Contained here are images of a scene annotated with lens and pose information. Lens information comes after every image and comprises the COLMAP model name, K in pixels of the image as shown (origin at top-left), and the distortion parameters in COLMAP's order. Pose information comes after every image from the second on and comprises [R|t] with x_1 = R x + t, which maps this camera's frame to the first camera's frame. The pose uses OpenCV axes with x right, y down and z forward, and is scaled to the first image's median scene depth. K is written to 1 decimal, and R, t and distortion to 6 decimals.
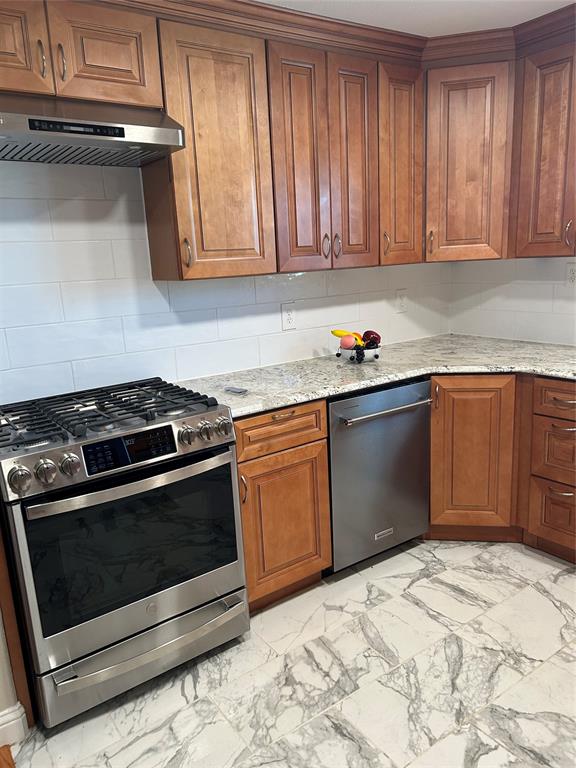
lens RADIAL K [[576.4, 0, 277.4], [0, 576.4, 386.7], [0, 0, 1]] dist [0.039163, -0.043915]
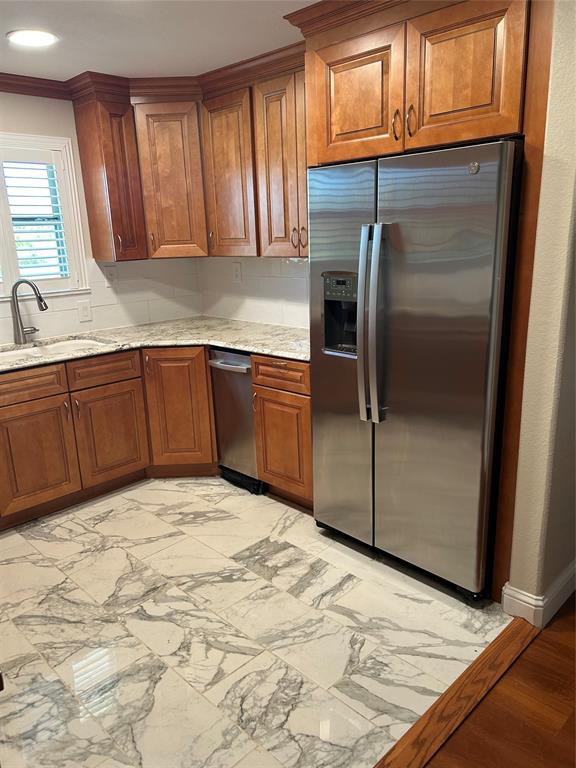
lens RADIAL K [[576.4, 0, 283.8], [0, 576.4, 386.3], [0, 0, 1]] dist [0.039163, -0.043915]
pose [[-0.166407, -0.196212, 0.966338, -0.634073], [0.261423, 0.936155, 0.235102, -0.087588], [-0.950772, 0.291745, -0.104488, 0.433499]]
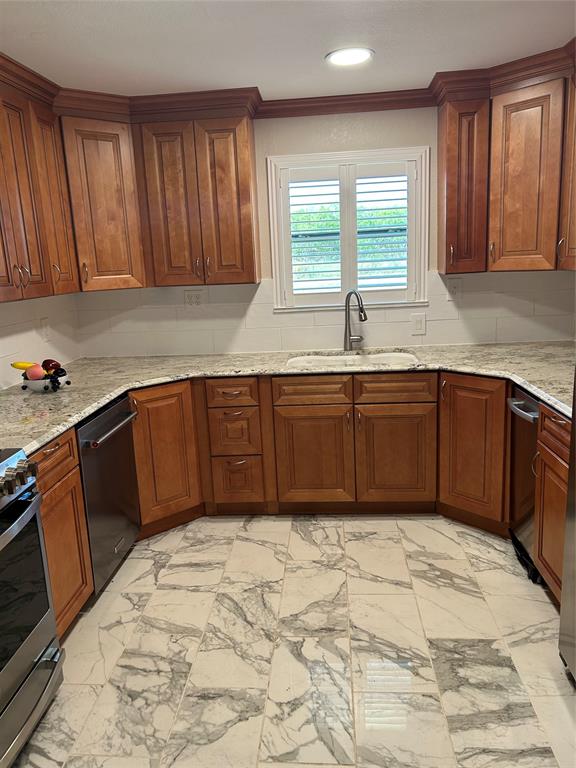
lens RADIAL K [[576.4, 0, 281.6], [0, 576.4, 384.3], [0, 0, 1]] dist [0.039163, -0.043915]
pose [[0.636405, -0.142717, 0.758037, -0.399815], [0.182883, 0.982631, 0.031463, -0.014537], [-0.749361, 0.118609, 0.651452, 0.052433]]
